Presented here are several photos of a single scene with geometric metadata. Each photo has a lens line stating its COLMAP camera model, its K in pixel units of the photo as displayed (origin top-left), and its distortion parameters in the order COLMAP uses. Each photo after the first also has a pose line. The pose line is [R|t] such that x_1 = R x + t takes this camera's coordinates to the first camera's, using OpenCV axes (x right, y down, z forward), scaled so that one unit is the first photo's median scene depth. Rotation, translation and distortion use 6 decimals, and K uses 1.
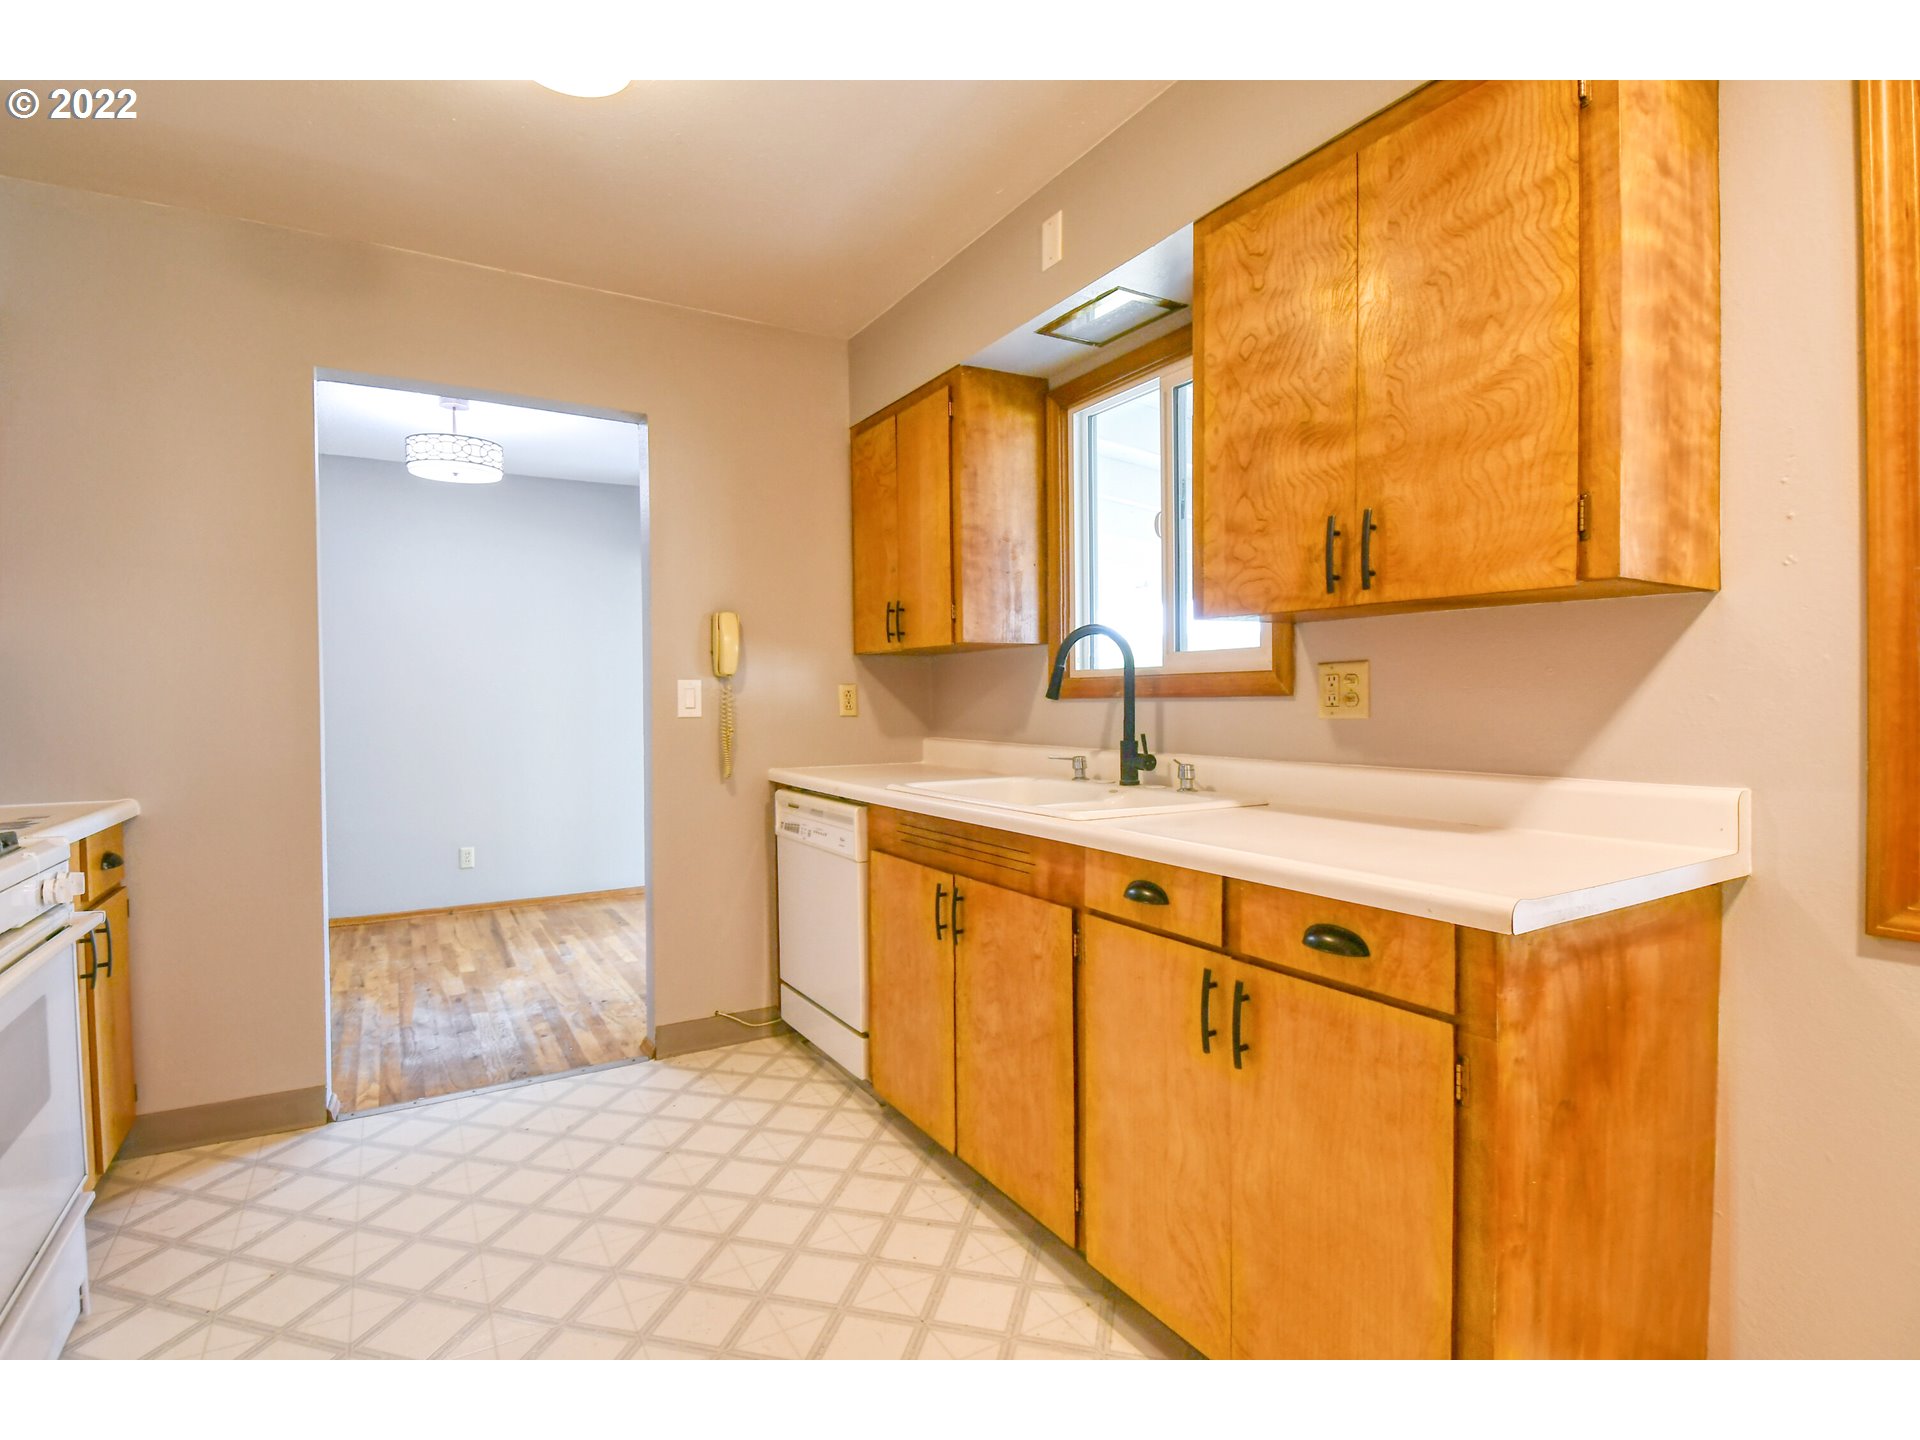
lens RADIAL K [[929.7, 0, 927.6], [0, 929.7, 712.3], [0, 0, 1]] dist [-0.004182, -0.010291]
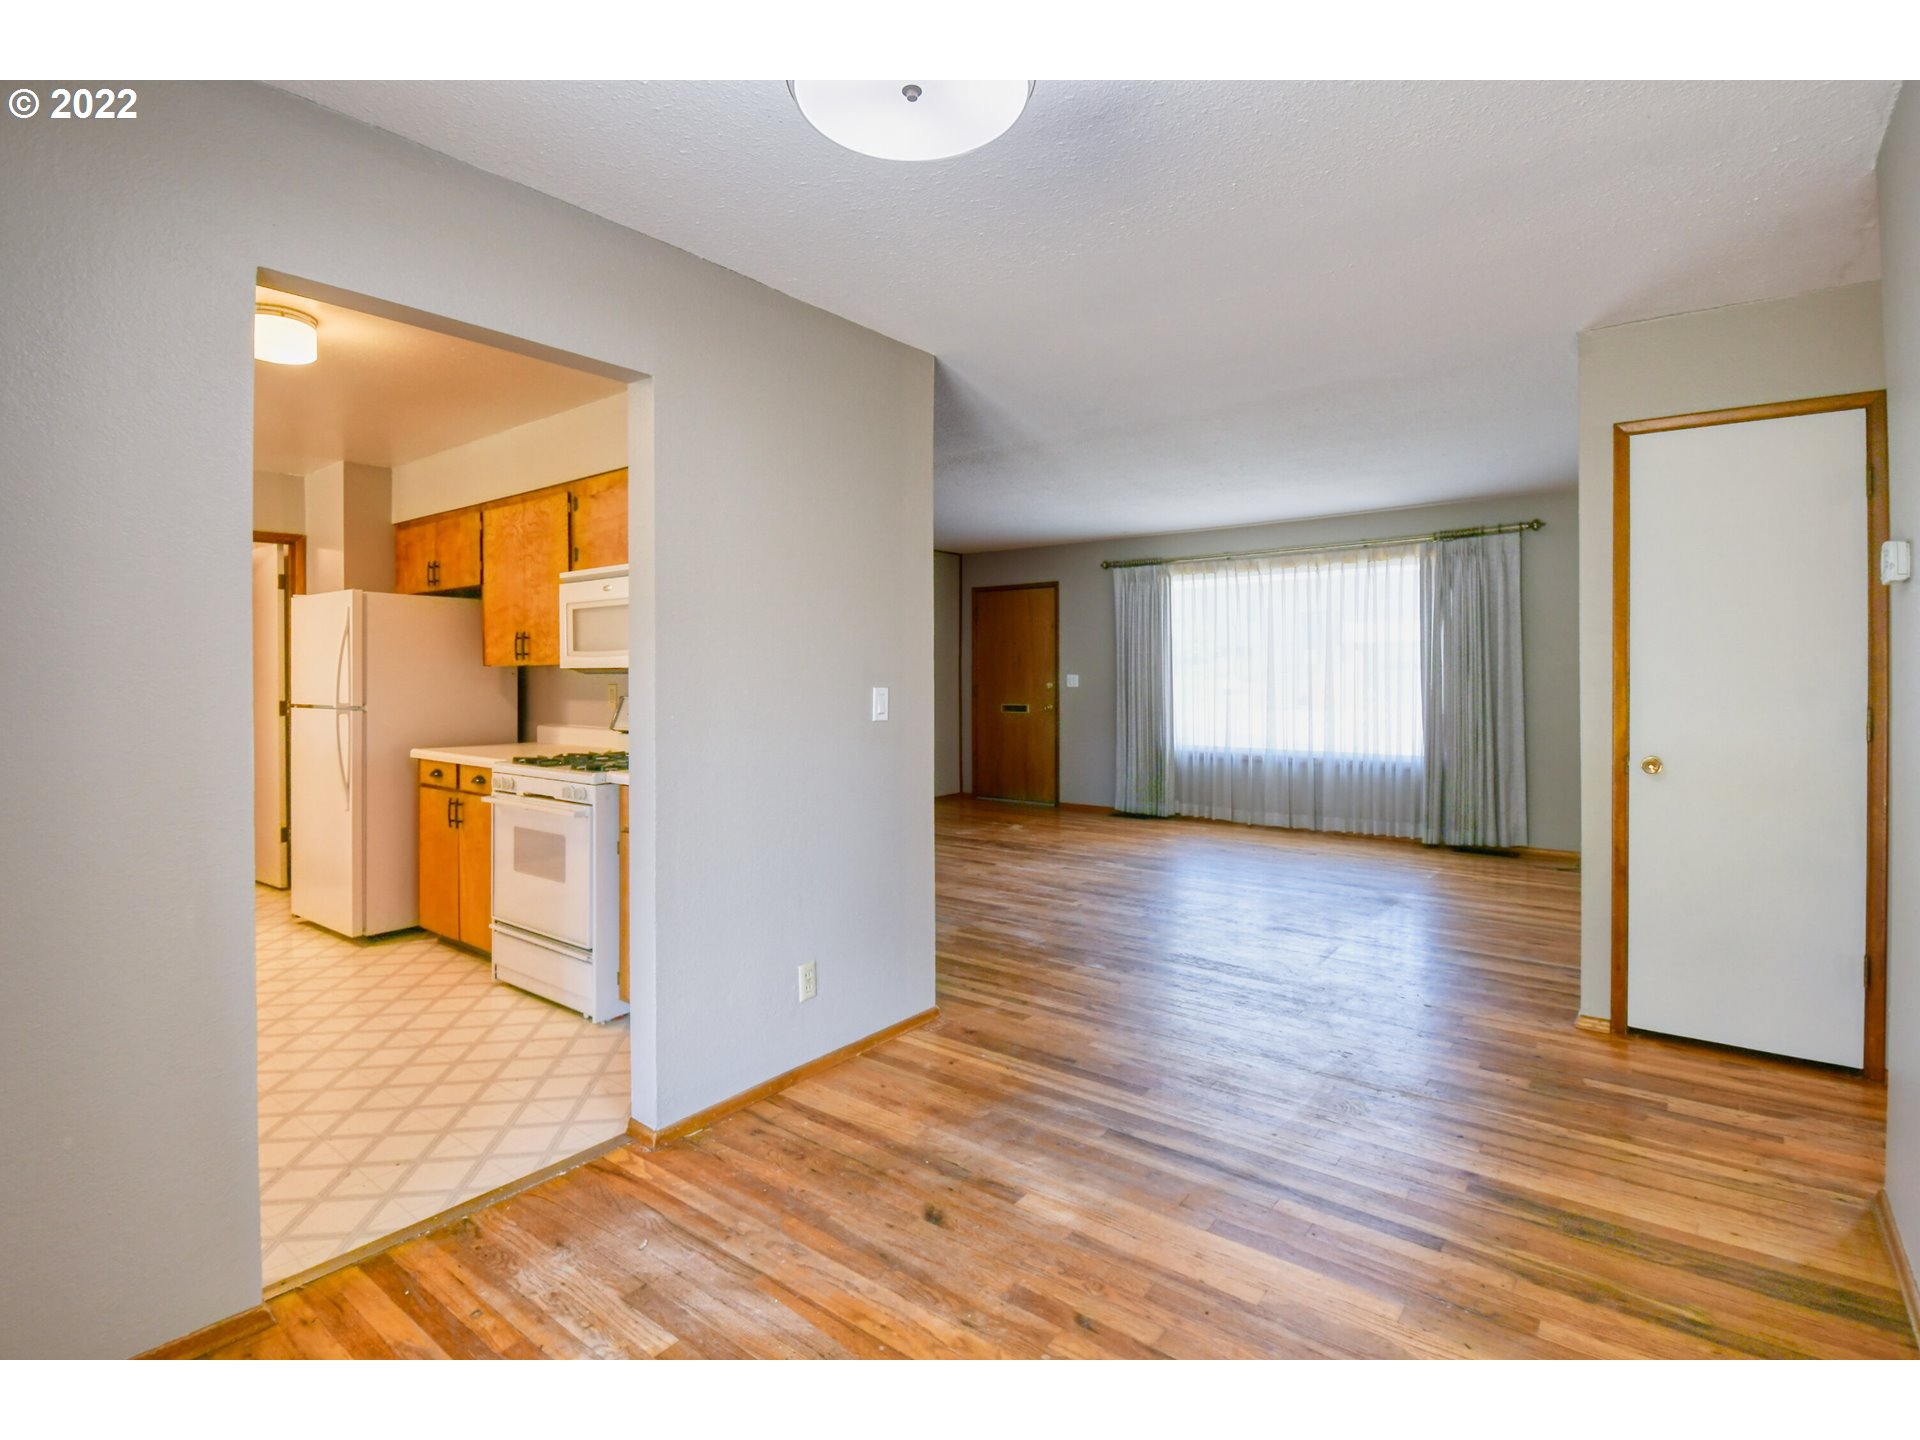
lens RADIAL K [[929.7, 0, 991.2], [0, 929.7, 669.3], [0, 0, 1]] dist [-0.004182, -0.010291]
pose [[-0.920094, 0.007362, -0.391629, -0.906284], [0.003882, 0.999946, 0.009678, -0.106714], [0.391679, 0.007385, -0.920073, 3.073530]]
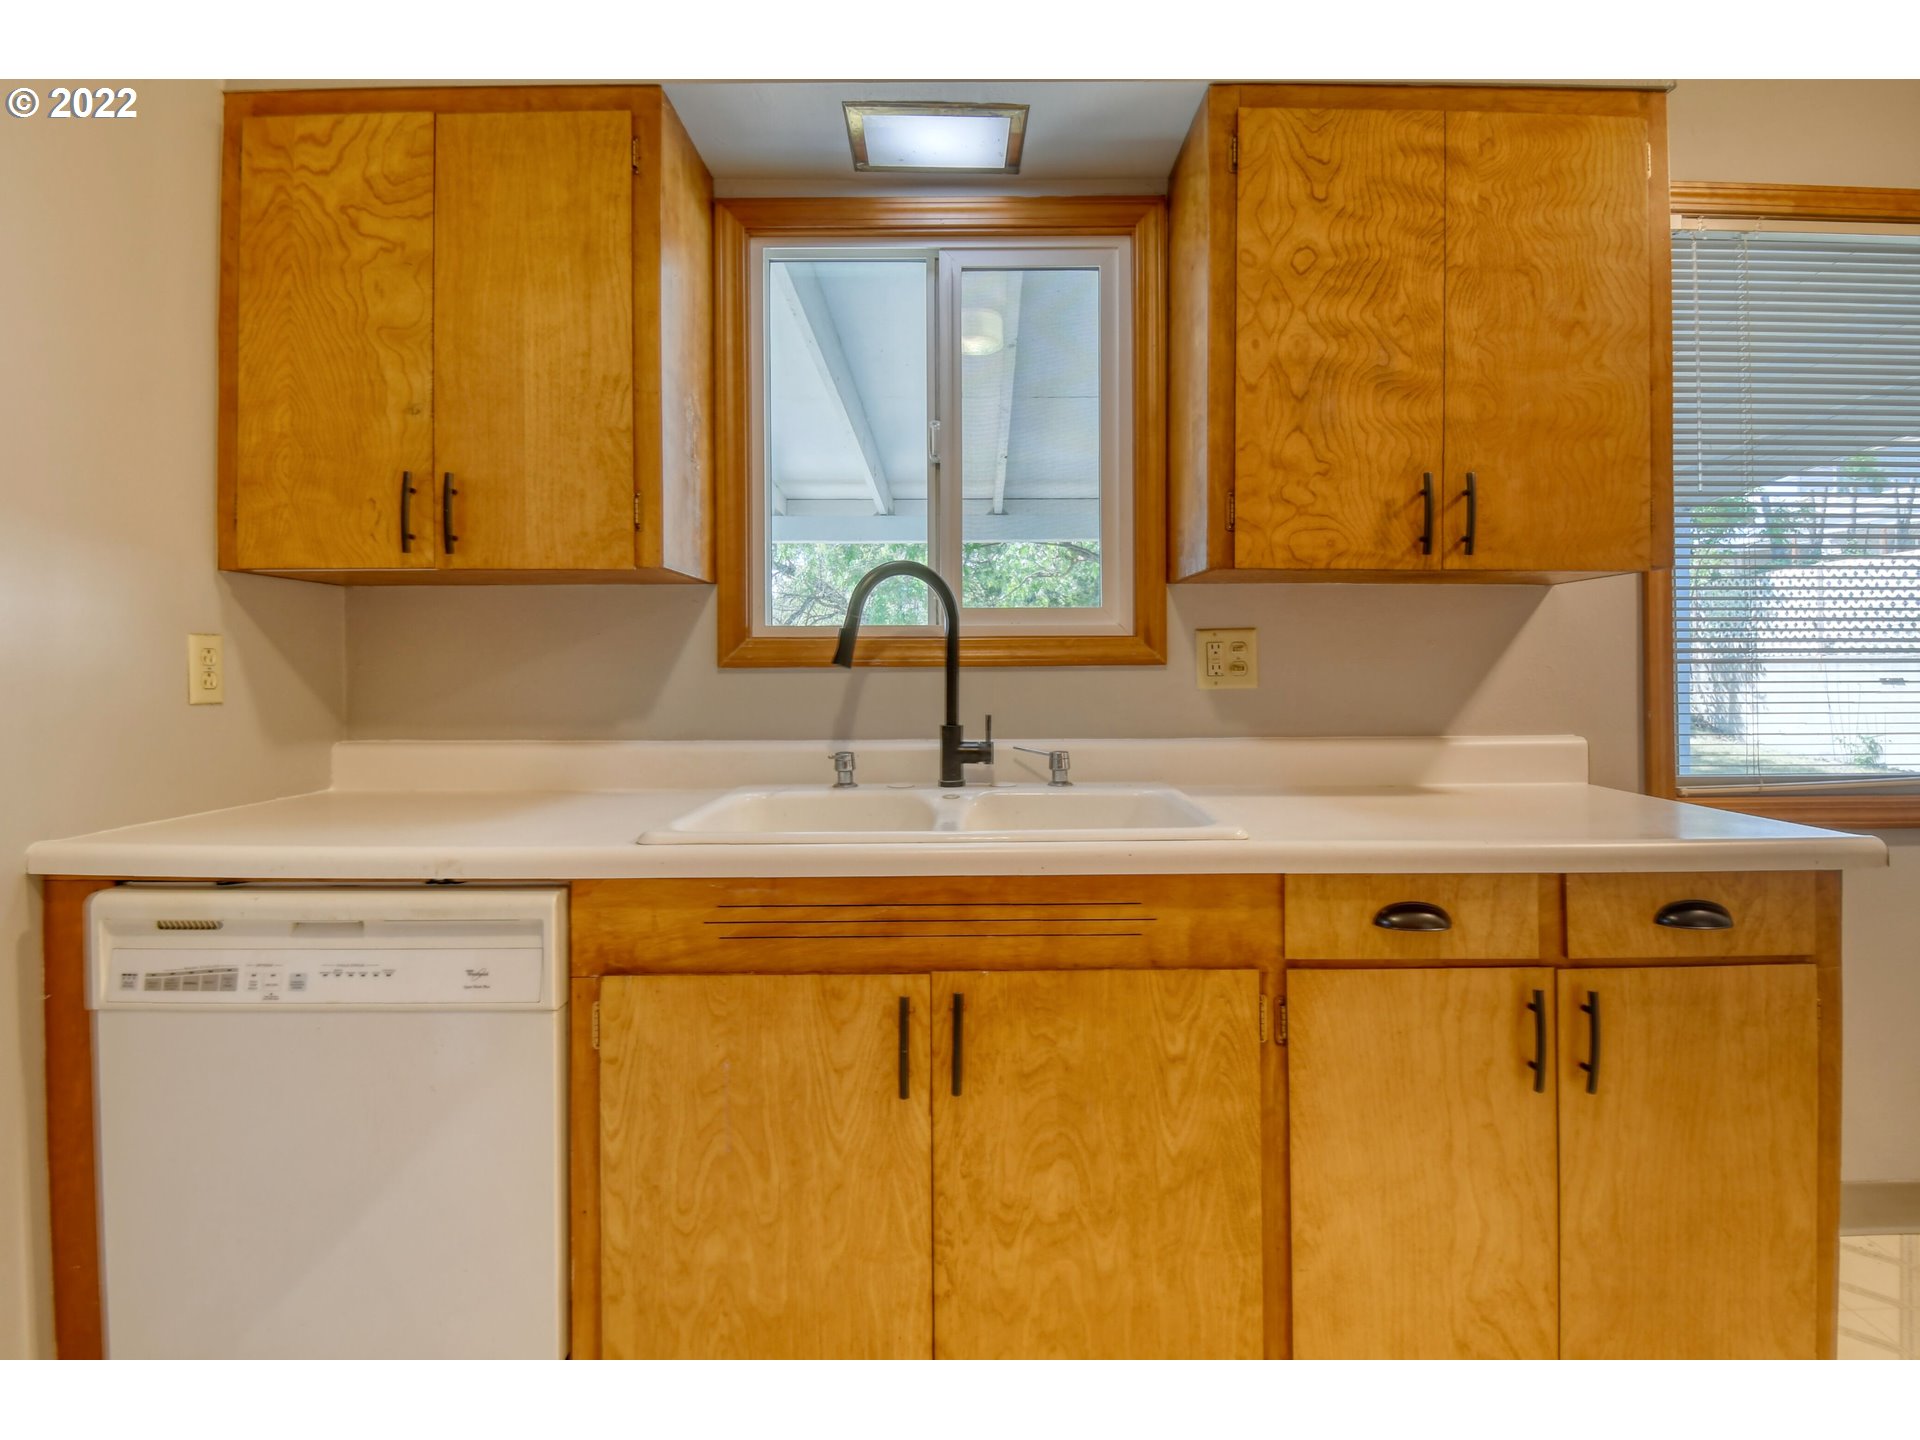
lens RADIAL K [[929.7, 0, 1019.5], [0, 929.7, 663.7], [0, 0, 1]] dist [-0.004182, -0.010291]
pose [[0.493701, 0.012576, 0.869541, -0.538500], [0.012180, 0.999697, -0.021374, -0.001944], [-0.869546, 0.021144, 0.493398, 0.819469]]
